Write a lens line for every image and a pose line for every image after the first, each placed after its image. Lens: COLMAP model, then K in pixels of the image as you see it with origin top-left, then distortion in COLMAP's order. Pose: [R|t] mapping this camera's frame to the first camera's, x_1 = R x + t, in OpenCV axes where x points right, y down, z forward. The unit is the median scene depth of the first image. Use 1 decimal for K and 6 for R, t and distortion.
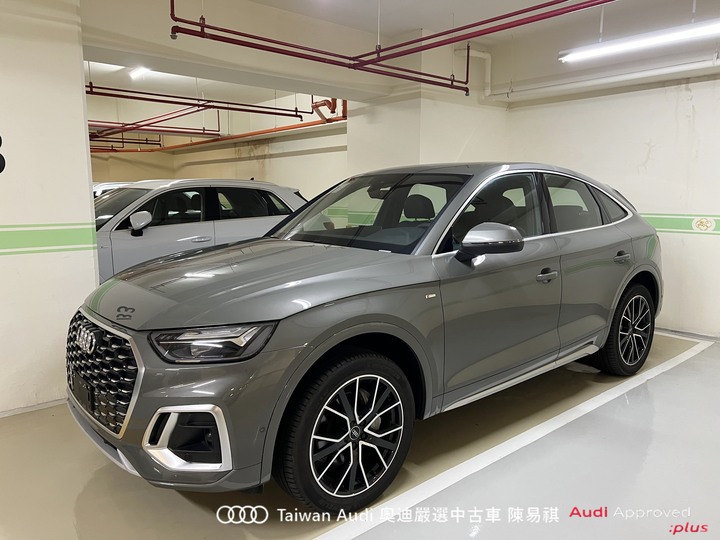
lens RADIAL K [[547.0, 0, 360.0], [0, 547.0, 270.0], [0, 0, 1]] dist [0.005962, -0.006403]
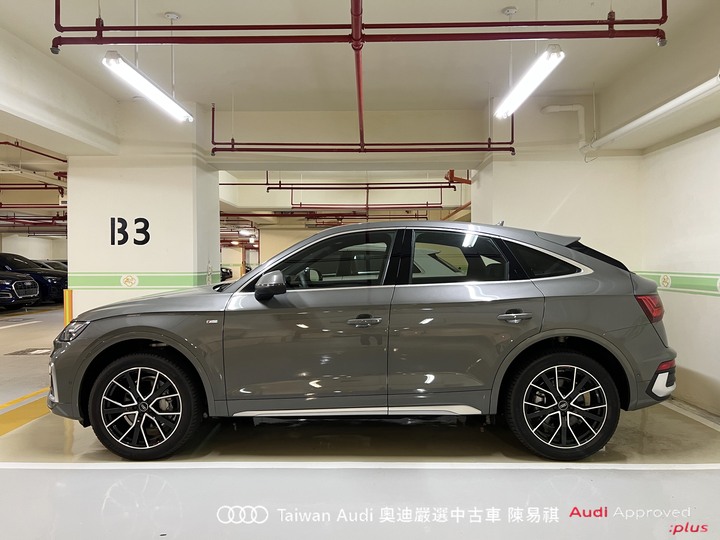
lens RADIAL K [[547.0, 0, 360.0], [0, 547.0, 270.0], [0, 0, 1]] dist [0.005962, -0.006403]
pose [[0.744120, 0.003744, -0.668036, 1.017705], [-0.087664, 0.991884, -0.092088, 0.008155], [0.662269, 0.127087, 0.738409, 0.165386]]
